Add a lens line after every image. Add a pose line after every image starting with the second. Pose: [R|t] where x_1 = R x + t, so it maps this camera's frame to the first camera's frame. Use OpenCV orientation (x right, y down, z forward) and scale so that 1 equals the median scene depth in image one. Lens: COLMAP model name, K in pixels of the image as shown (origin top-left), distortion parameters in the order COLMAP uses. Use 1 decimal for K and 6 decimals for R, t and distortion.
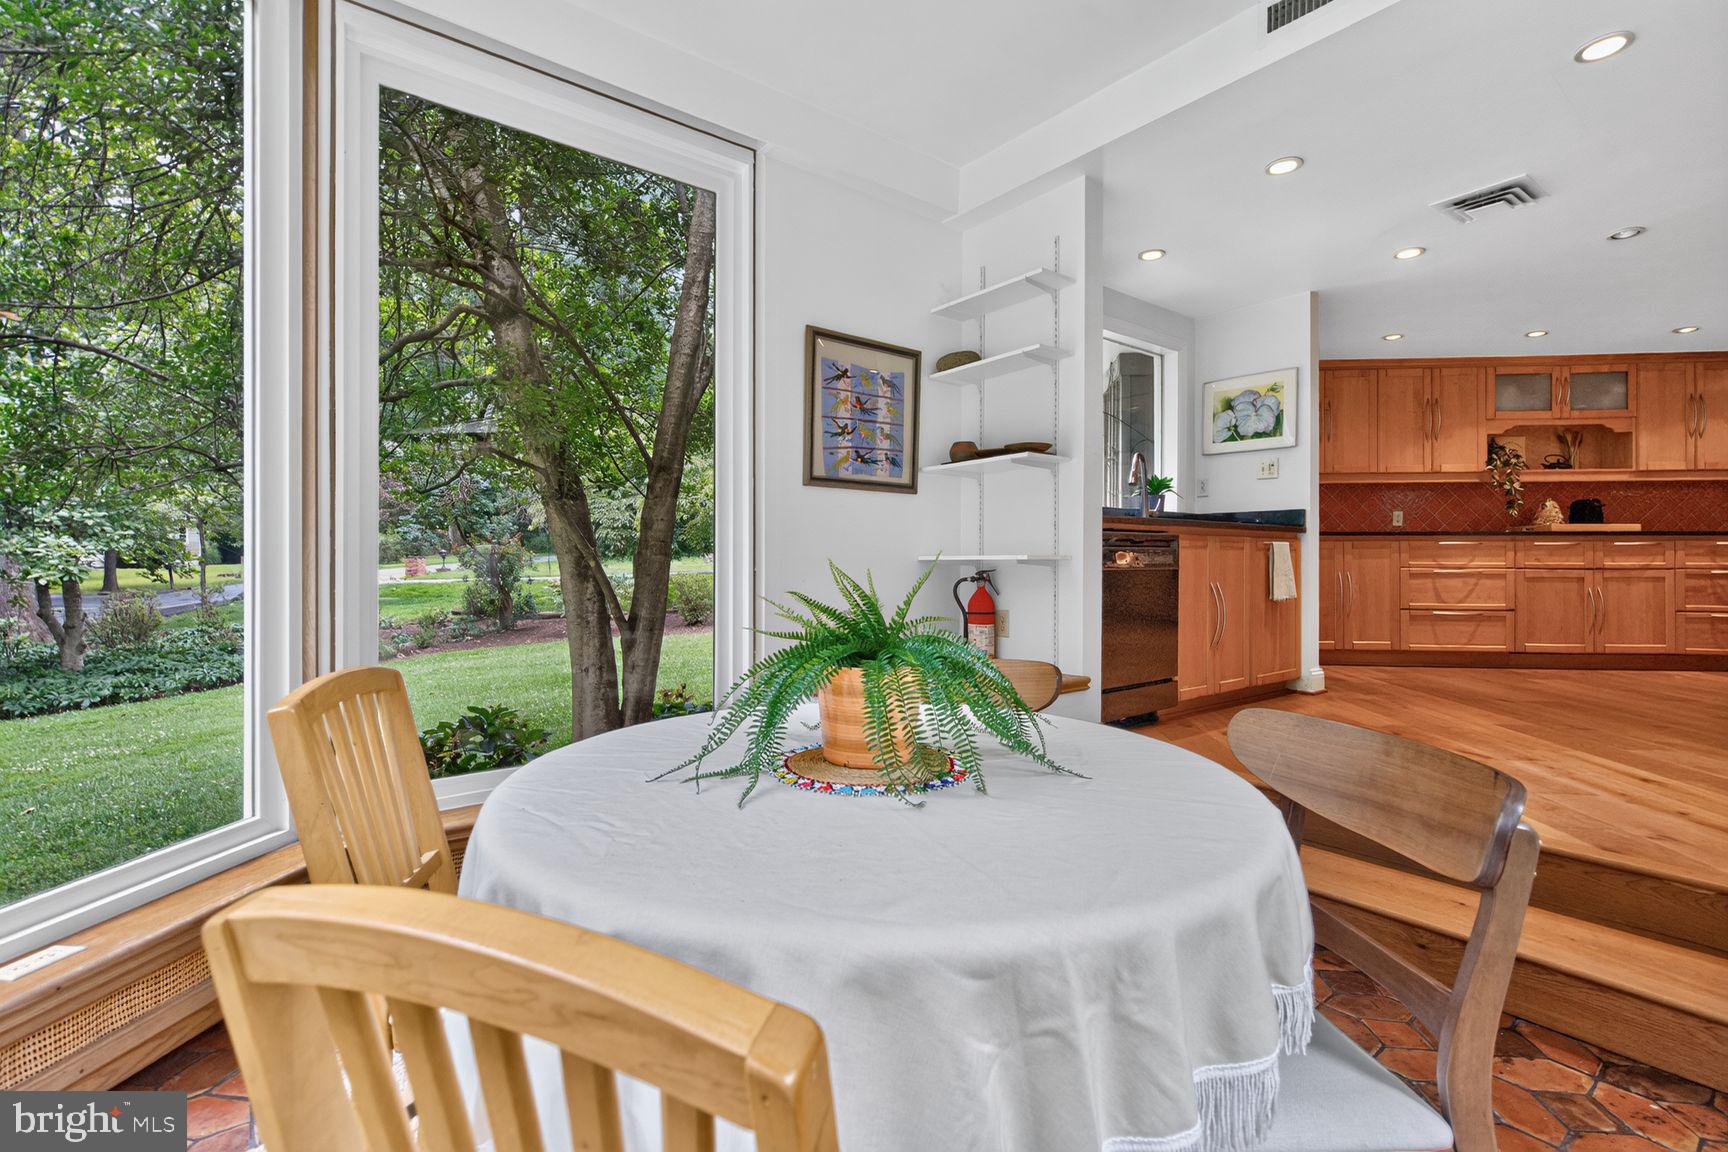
lens RADIAL K [[775.9, 0, 869.4], [0, 775.9, 557.8], [0, 0, 1]] dist [-0.004340, 0.000760]
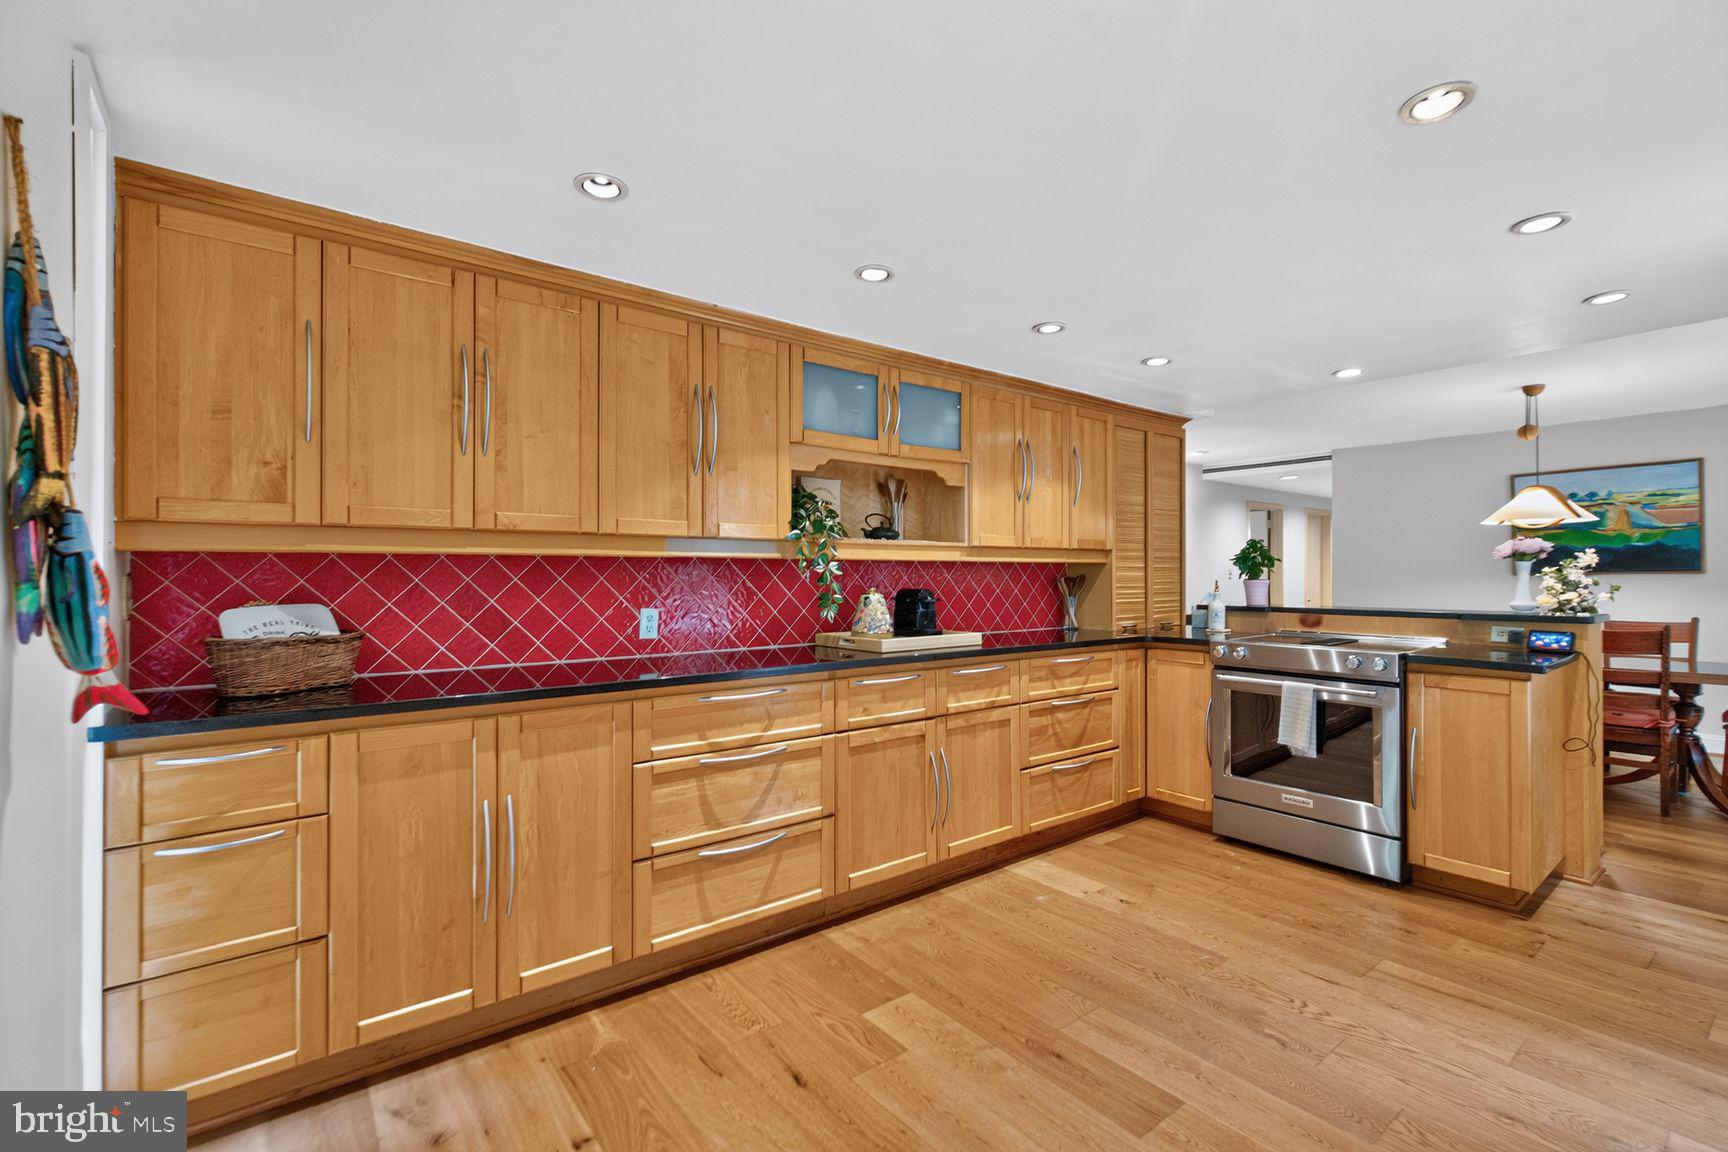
lens RADIAL K [[775.9, 0, 879.4], [0, 775.9, 565.4], [0, 0, 1]] dist [-0.004340, 0.000760]
pose [[0.696032, 0.005920, 0.717986, 0.464050], [0.002033, 0.999946, -0.010215, -0.089506], [-0.718008, 0.008569, 0.695982, 0.593937]]
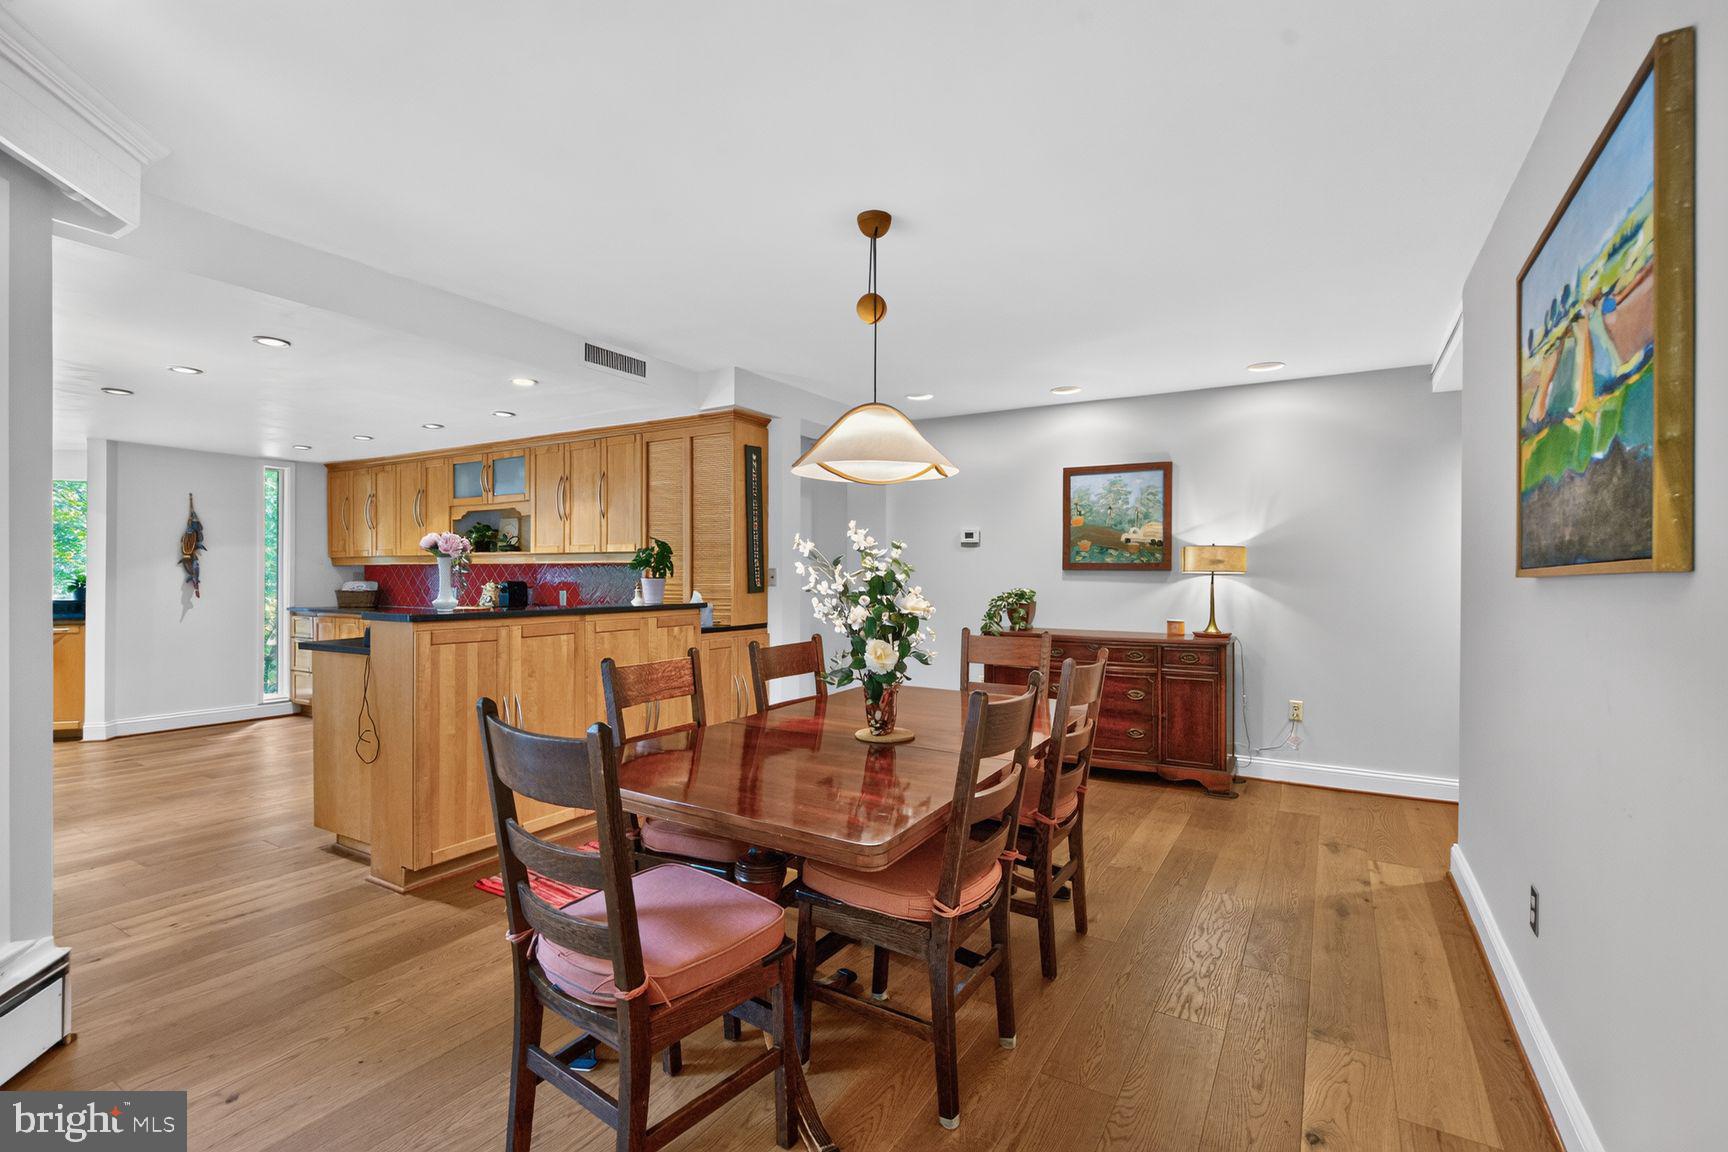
lens RADIAL K [[775.9, 0, 875.3], [0, 775.9, 578.7], [0, 0, 1]] dist [-0.004340, 0.000760]
pose [[0.913432, 0.007341, -0.406925, 1.795460], [-0.008808, 0.999960, -0.001731, -0.083217], [0.406896, 0.005165, 0.913460, 0.266510]]
